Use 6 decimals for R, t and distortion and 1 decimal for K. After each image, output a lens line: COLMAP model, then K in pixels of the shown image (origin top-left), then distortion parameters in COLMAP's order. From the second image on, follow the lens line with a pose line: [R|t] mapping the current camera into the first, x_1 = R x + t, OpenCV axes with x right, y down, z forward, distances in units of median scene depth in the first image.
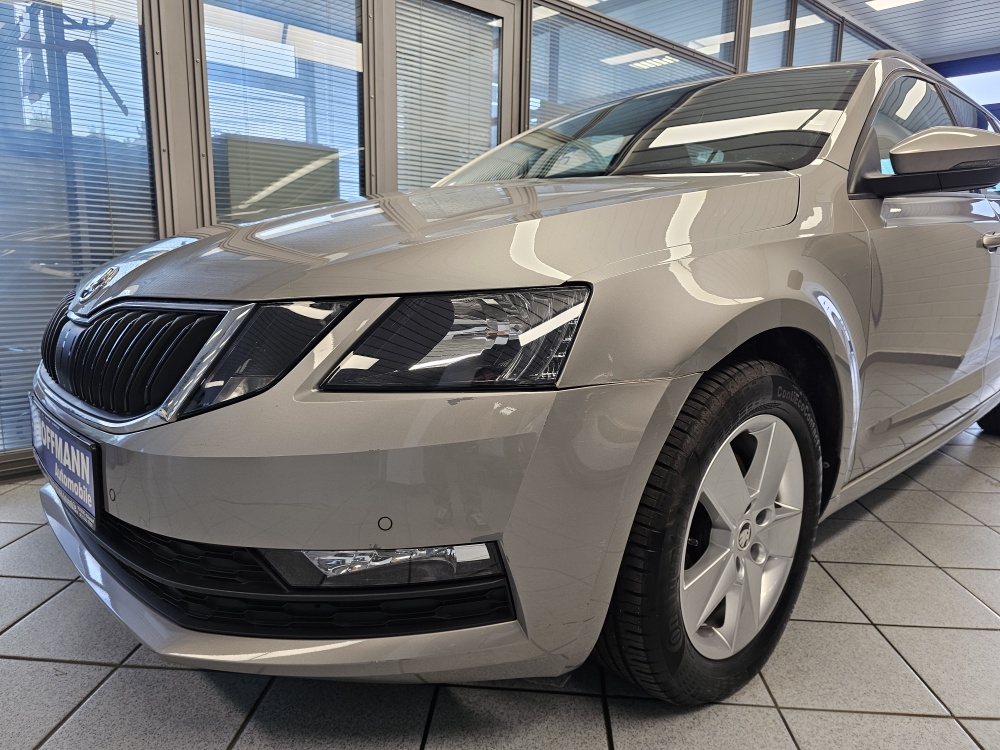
lens RADIAL K [[679.1, 0, 496.6], [0, 679.1, 373.1], [0, 0, 1]] dist [0.059261, -0.075034]
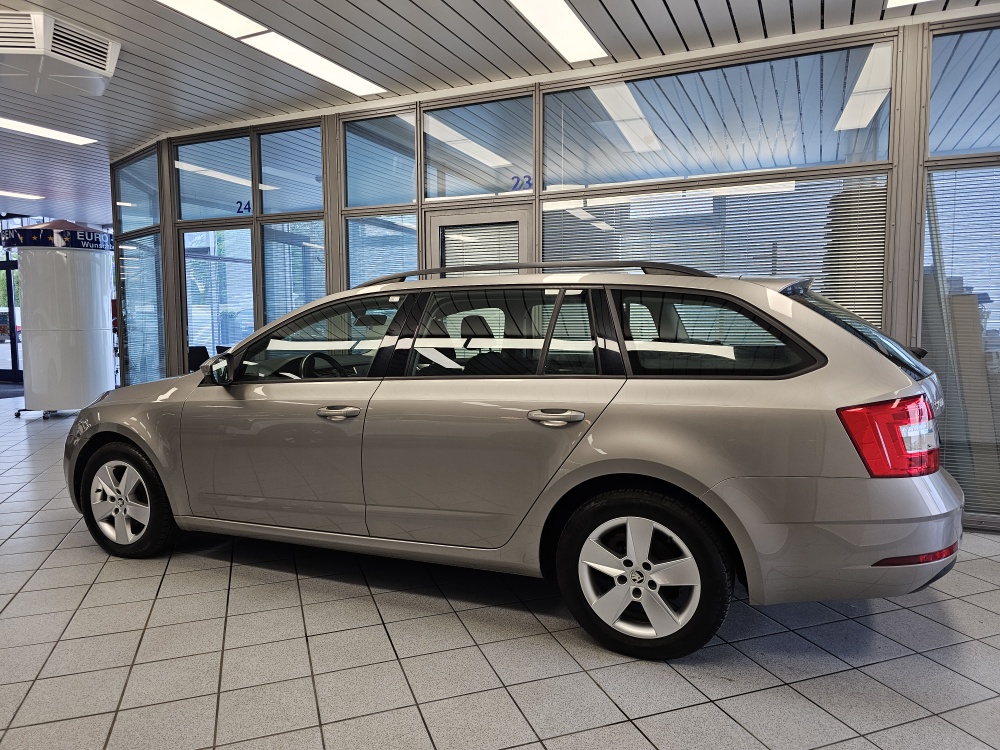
lens RADIAL K [[679.1, 0, 496.6], [0, 679.1, 373.1], [0, 0, 1]] dist [0.059261, -0.075034]
pose [[0.376630, 0.057899, -0.924552, 4.056016], [-0.152919, 0.988239, -0.000407, -0.611436], [0.913655, 0.141535, 0.381055, 1.422959]]
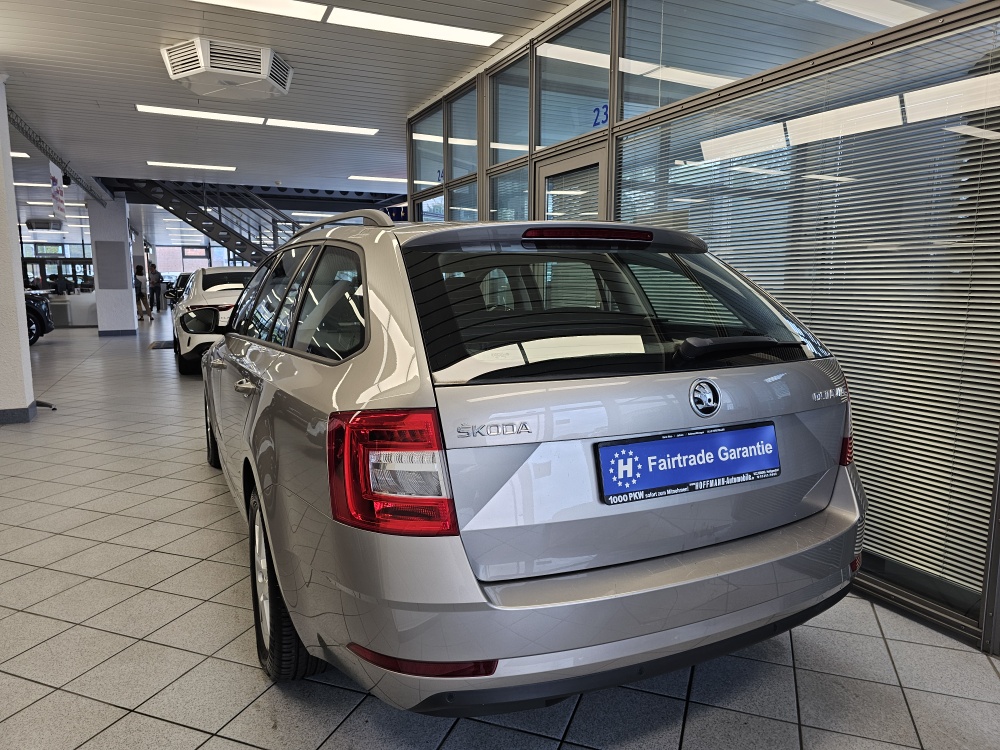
lens RADIAL K [[679.1, 0, 496.6], [0, 679.1, 373.1], [0, 0, 1]] dist [0.059261, -0.075034]
pose [[-0.309470, 0.113558, -0.944104, 3.778321], [-0.173069, 0.969535, 0.173348, -1.037735], [0.935027, 0.217041, -0.280389, 3.813850]]
